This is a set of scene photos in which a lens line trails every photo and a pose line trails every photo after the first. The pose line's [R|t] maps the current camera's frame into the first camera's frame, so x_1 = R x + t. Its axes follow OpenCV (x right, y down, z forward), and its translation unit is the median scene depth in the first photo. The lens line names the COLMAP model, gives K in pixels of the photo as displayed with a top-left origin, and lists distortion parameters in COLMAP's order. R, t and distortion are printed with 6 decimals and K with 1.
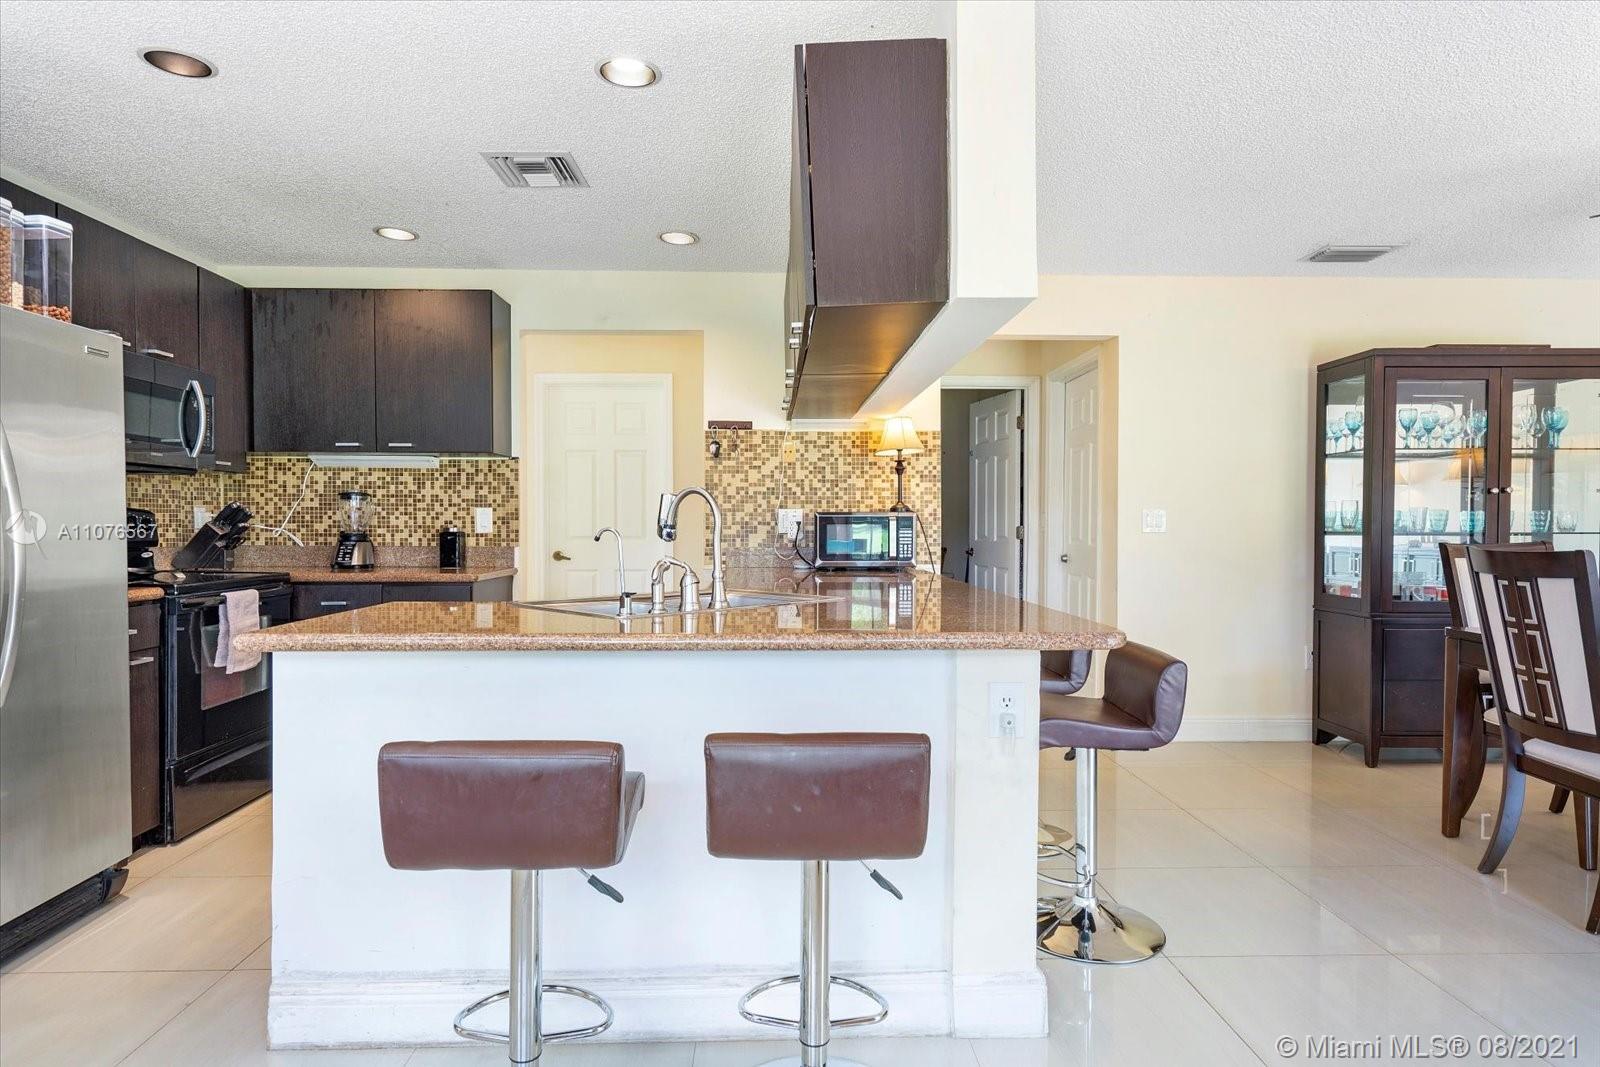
lens RADIAL K [[910.5, 0, 795.5], [0, 910.5, 536.9], [0, 0, 1]] dist [0.015968, 0.000452]
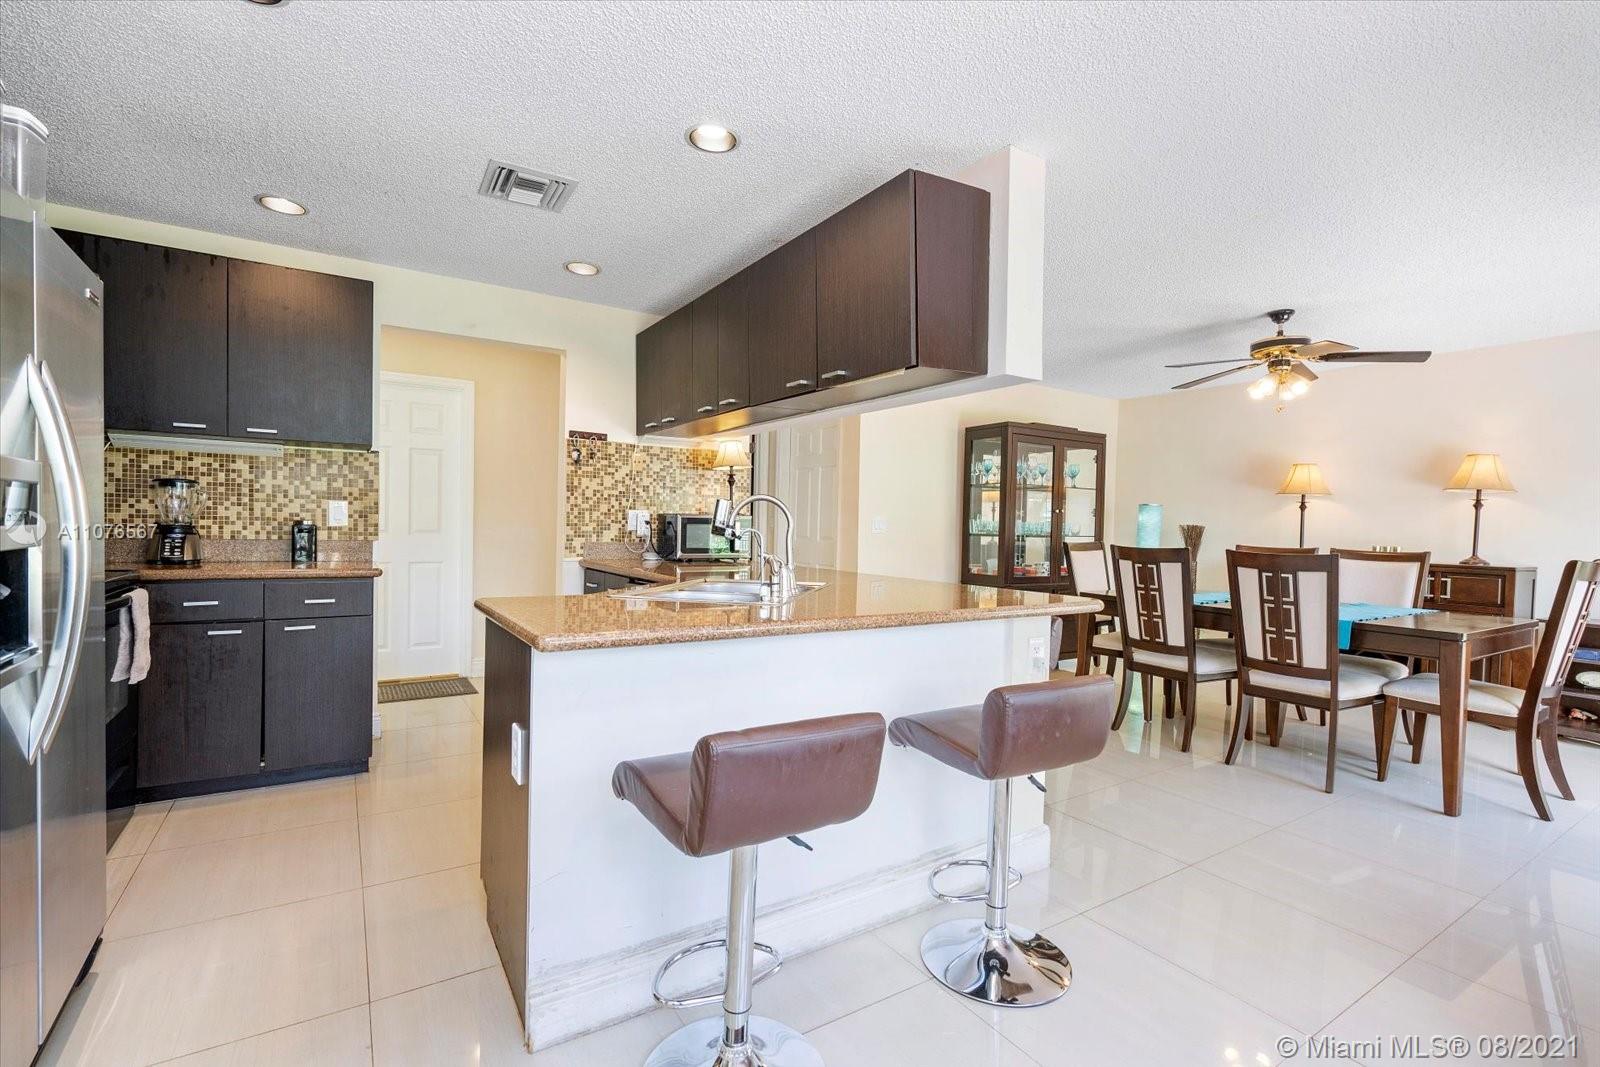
lens RADIAL K [[720.6, 0, 802.2], [0, 720.6, 537.7], [0, 0, 1]] dist [-0.000110, 0.001233]
pose [[0.859322, 0.007463, 0.511381, -0.309843], [-0.011871, 0.999915, 0.005355, -0.002222], [-0.511298, -0.010672, 0.859337, 0.080802]]
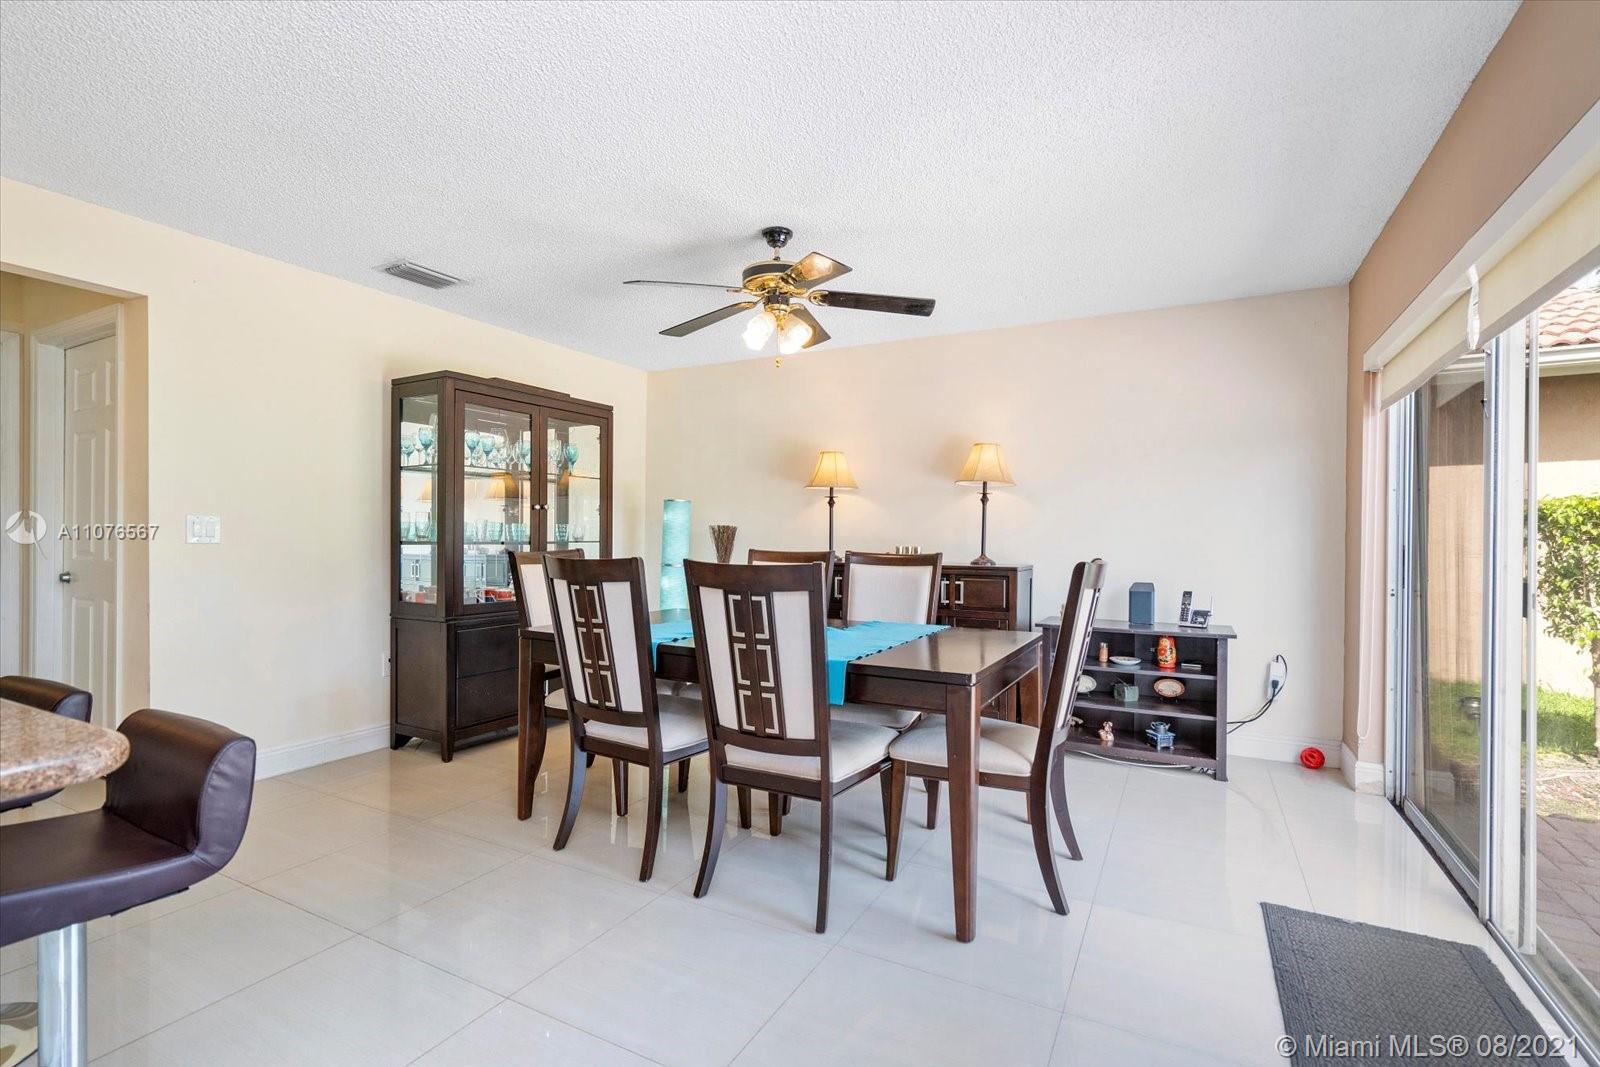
lens RADIAL K [[742.6, 0, 802.0], [0, 742.6, 542.1], [0, 0, 1]] dist [-0.001753, 0.000445]
pose [[0.500025, -0.006128, 0.865989, 0.080905], [0.009293, 0.999955, 0.001710, -0.002416], [-0.865961, 0.007193, 0.500060, 0.193264]]
